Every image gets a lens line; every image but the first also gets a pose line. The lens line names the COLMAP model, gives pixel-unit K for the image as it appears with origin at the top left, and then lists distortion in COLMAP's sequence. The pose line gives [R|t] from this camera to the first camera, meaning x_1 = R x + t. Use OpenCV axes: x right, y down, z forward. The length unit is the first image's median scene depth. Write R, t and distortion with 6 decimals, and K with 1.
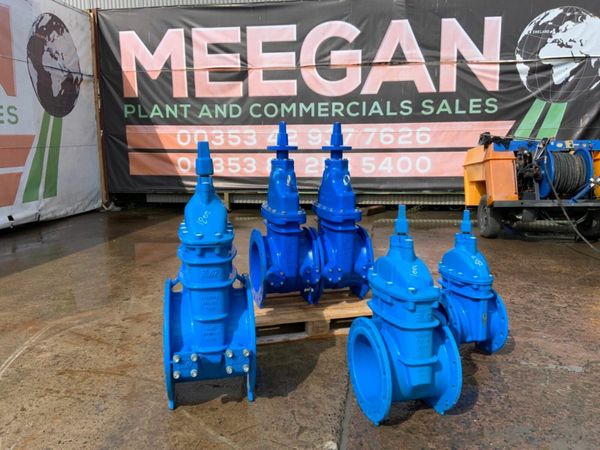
lens RADIAL K [[503.1, 0, 300.0], [0, 503.1, 225.0], [0, 0, 1]] dist [0.133739, -0.269536]
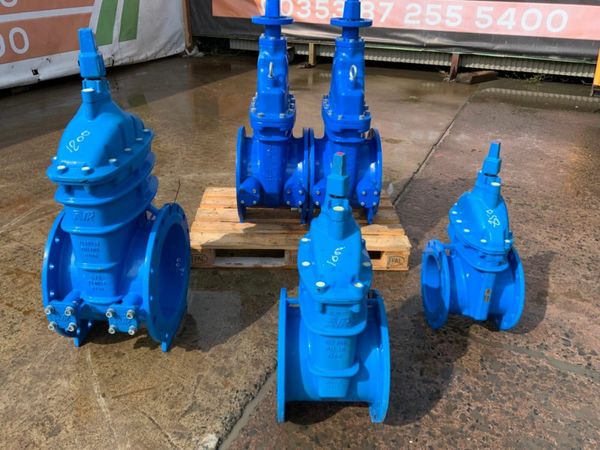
lens RADIAL K [[504.1, 0, 300.0], [0, 504.1, 225.0], [0, 0, 1]] dist [0.058645, -0.116397]
pose [[0.963658, 0.140306, -0.227326, 0.092379], [-0.064095, 0.947547, 0.313123, -0.044999], [0.259335, -0.287174, 0.922105, 0.104266]]
